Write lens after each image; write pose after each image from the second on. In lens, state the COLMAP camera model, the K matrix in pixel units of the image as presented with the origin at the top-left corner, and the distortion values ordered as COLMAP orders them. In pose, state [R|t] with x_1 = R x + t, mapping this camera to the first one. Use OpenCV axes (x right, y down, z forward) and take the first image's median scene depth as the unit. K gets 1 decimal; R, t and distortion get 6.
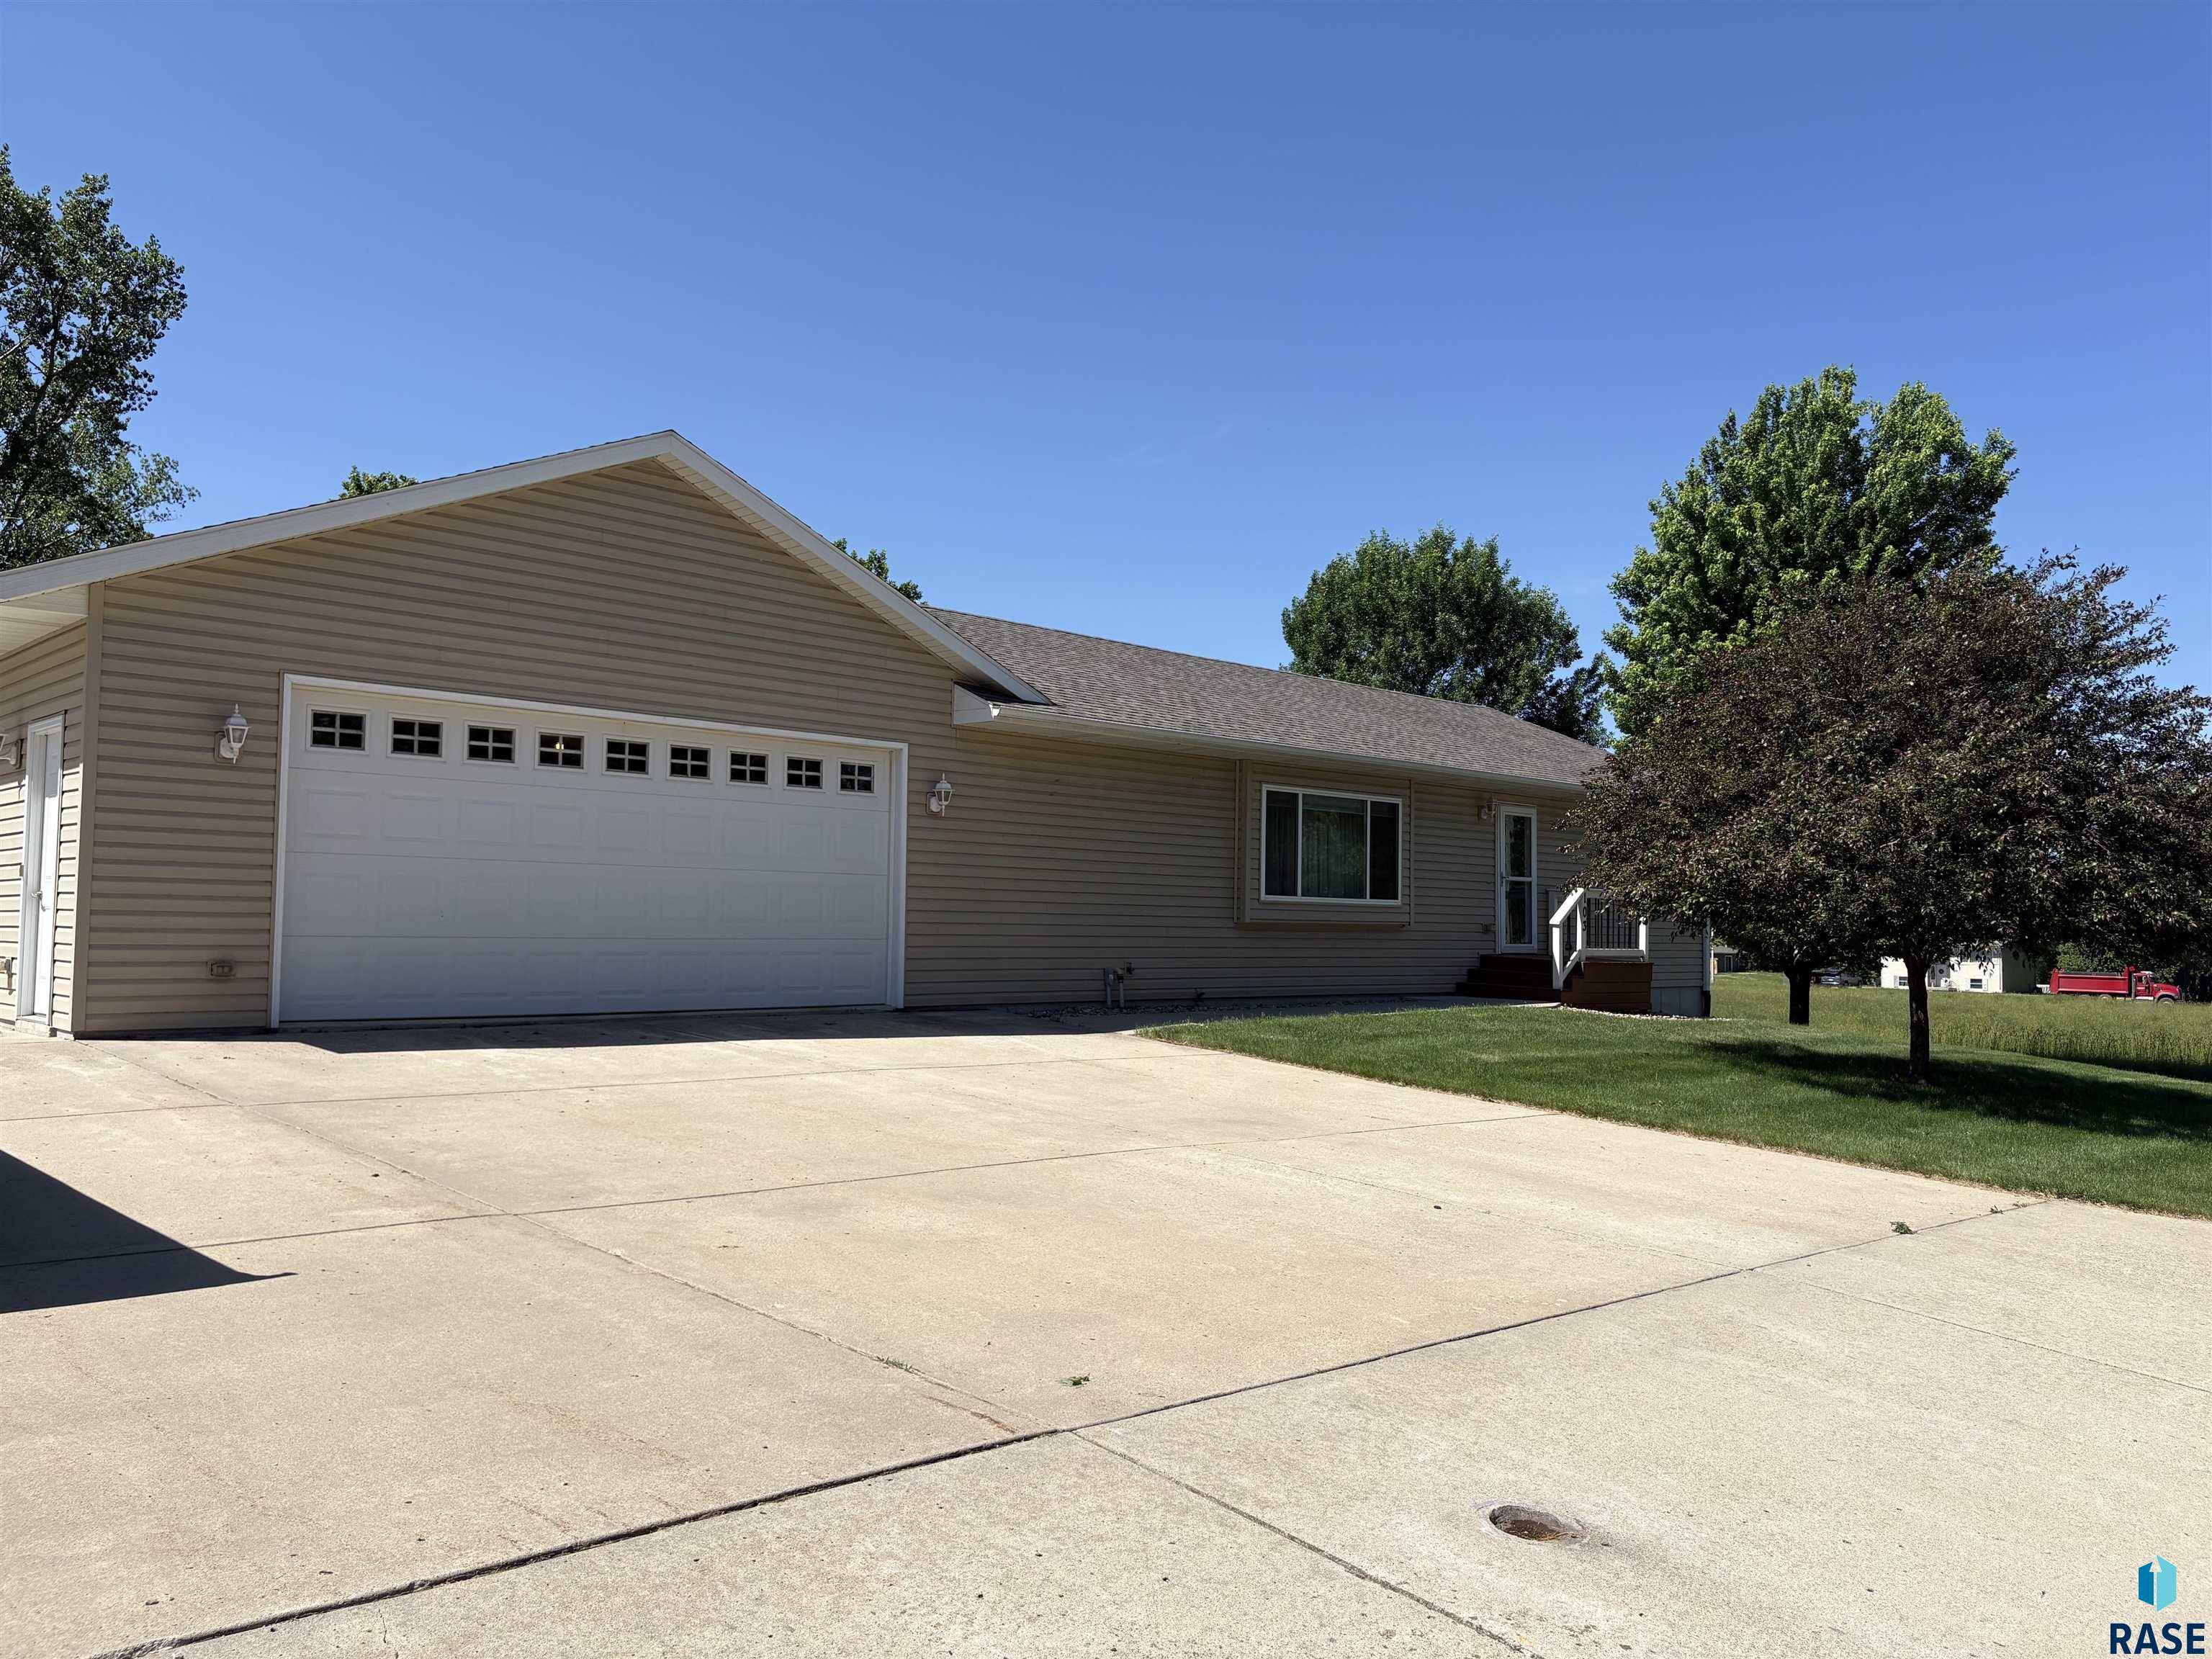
lens RADIAL K [[1700.1, 0, 1153.6], [0, 1700.1, 867.0], [0, 0, 1]] dist [0.037082, -0.037044]
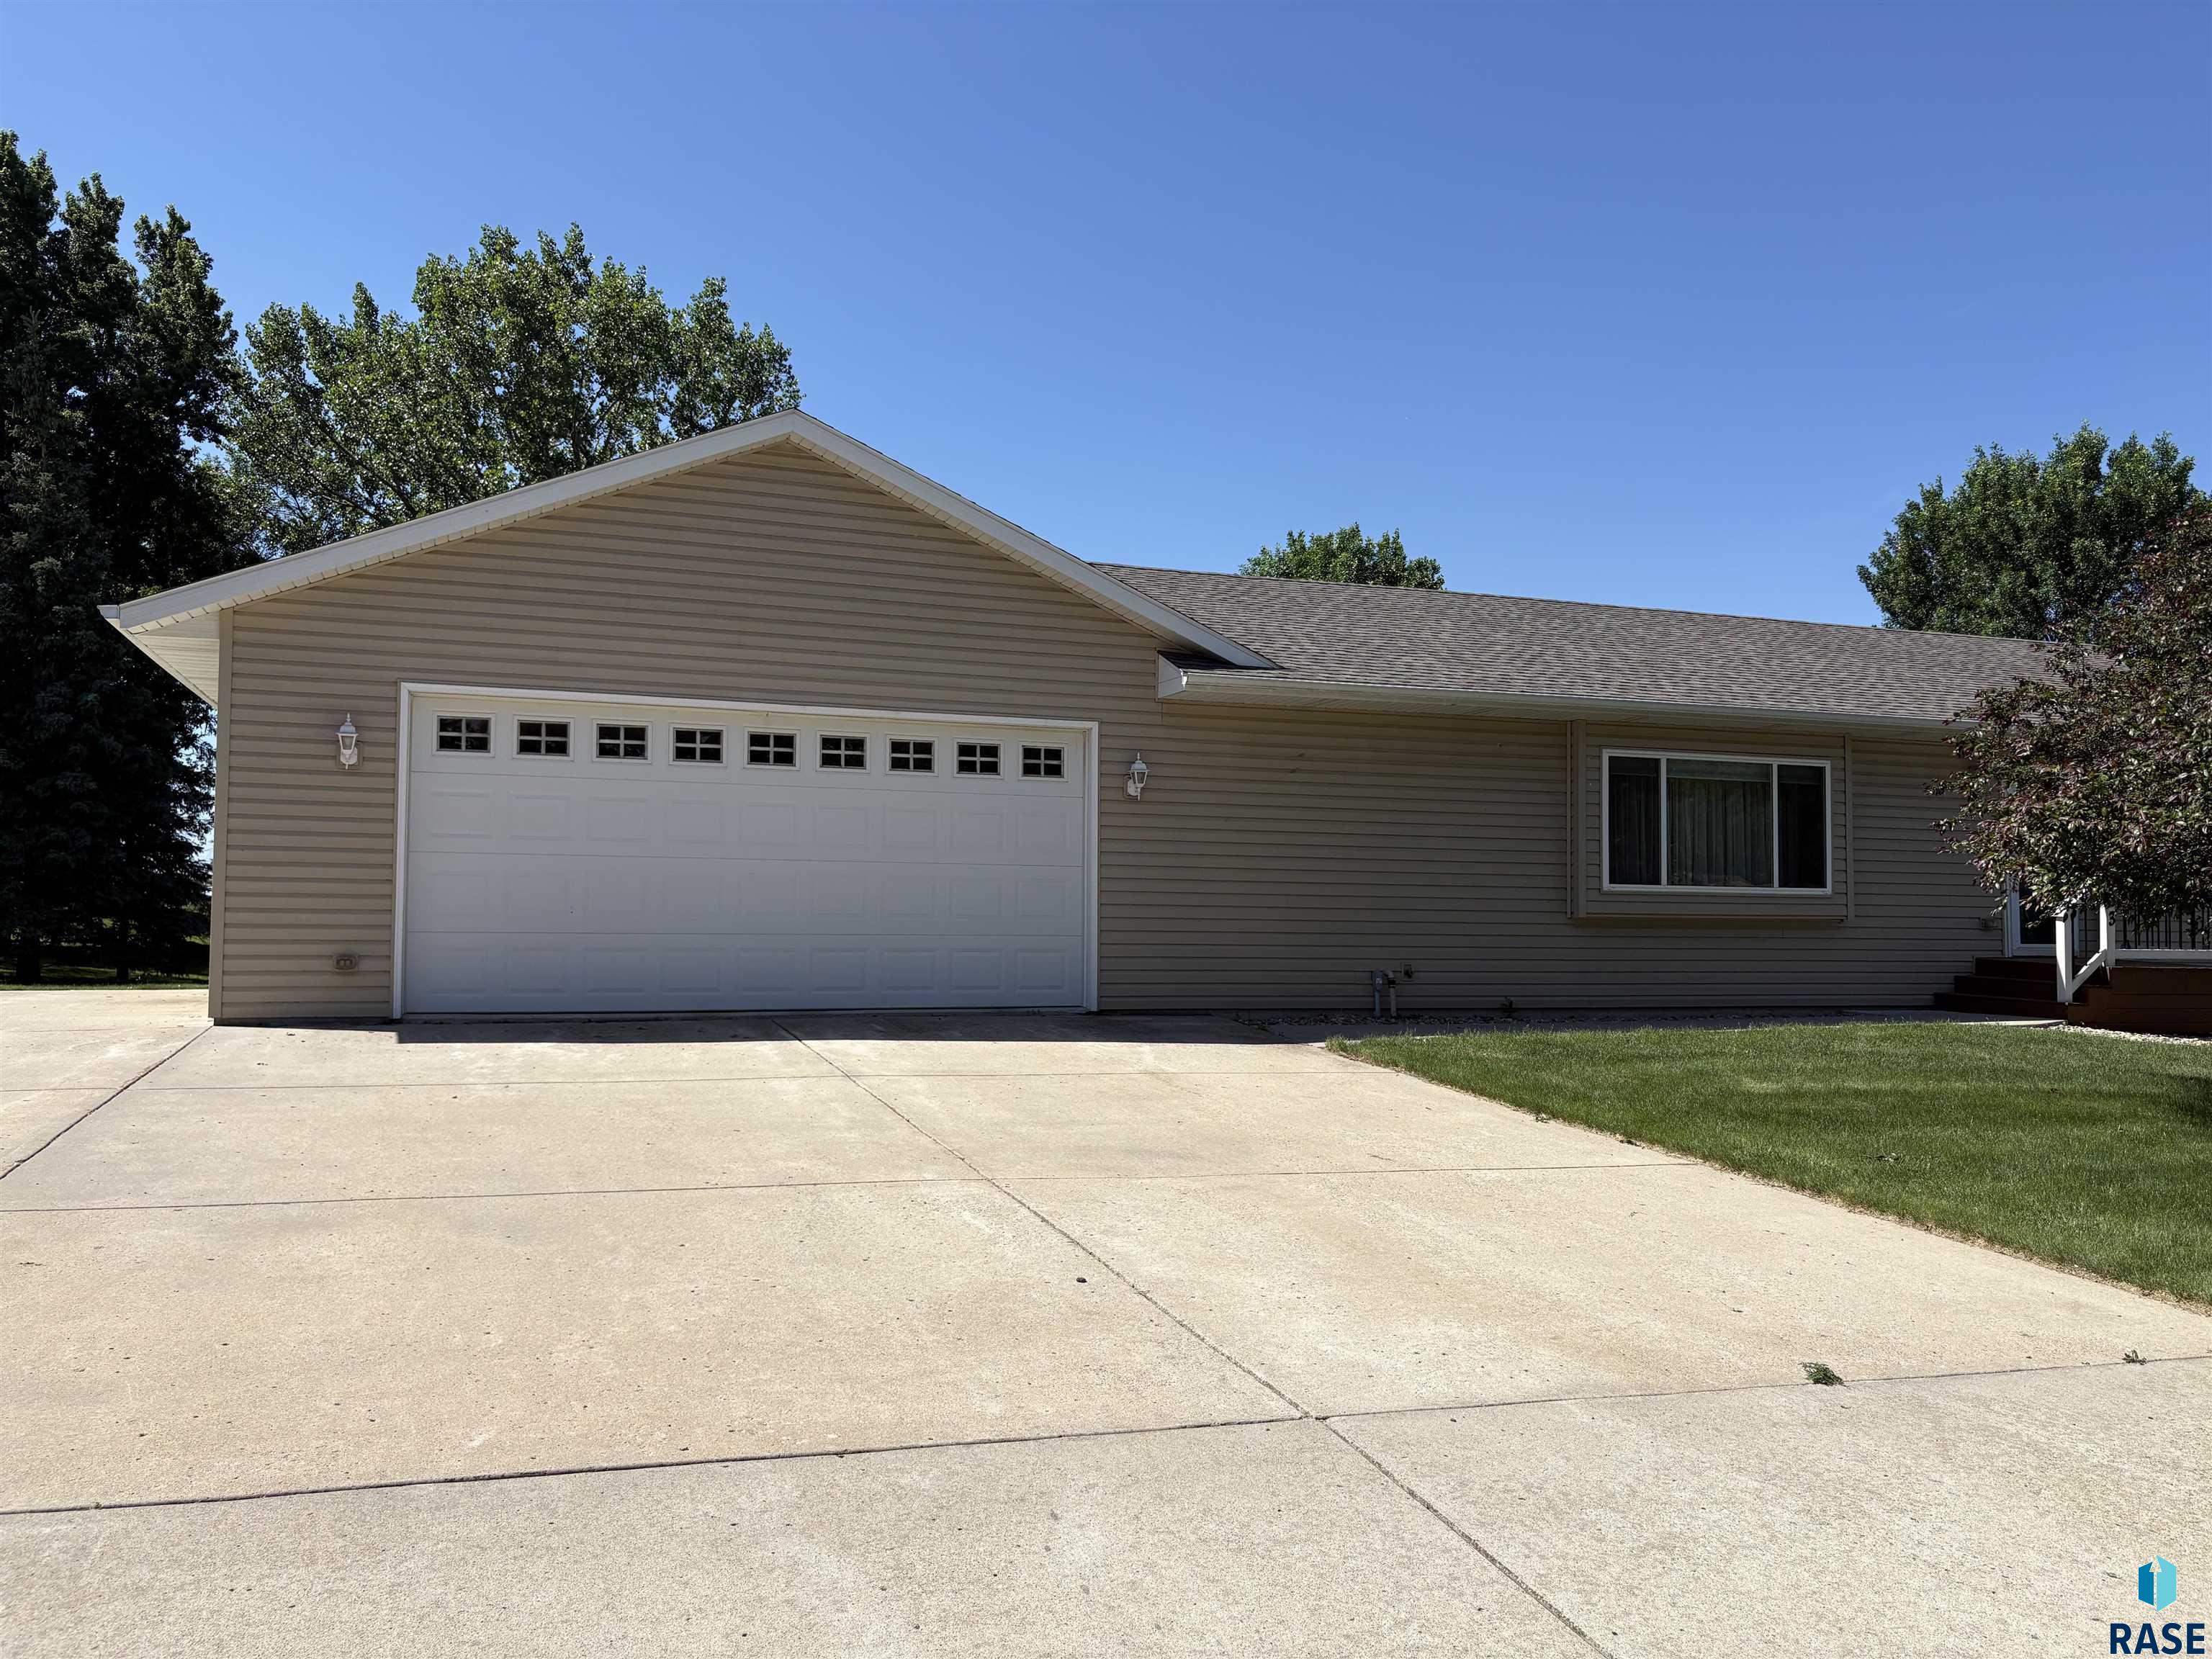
lens RADIAL K [[1700.1, 0, 1127.3], [0, 1700.1, 896.2], [0, 0, 1]] dist [0.037082, -0.037044]
pose [[0.901249, -0.016031, -0.433004, 0.260900], [0.020042, 0.999788, 0.004700, 0.016872], [0.432837, -0.012914, 0.901380, 0.183366]]
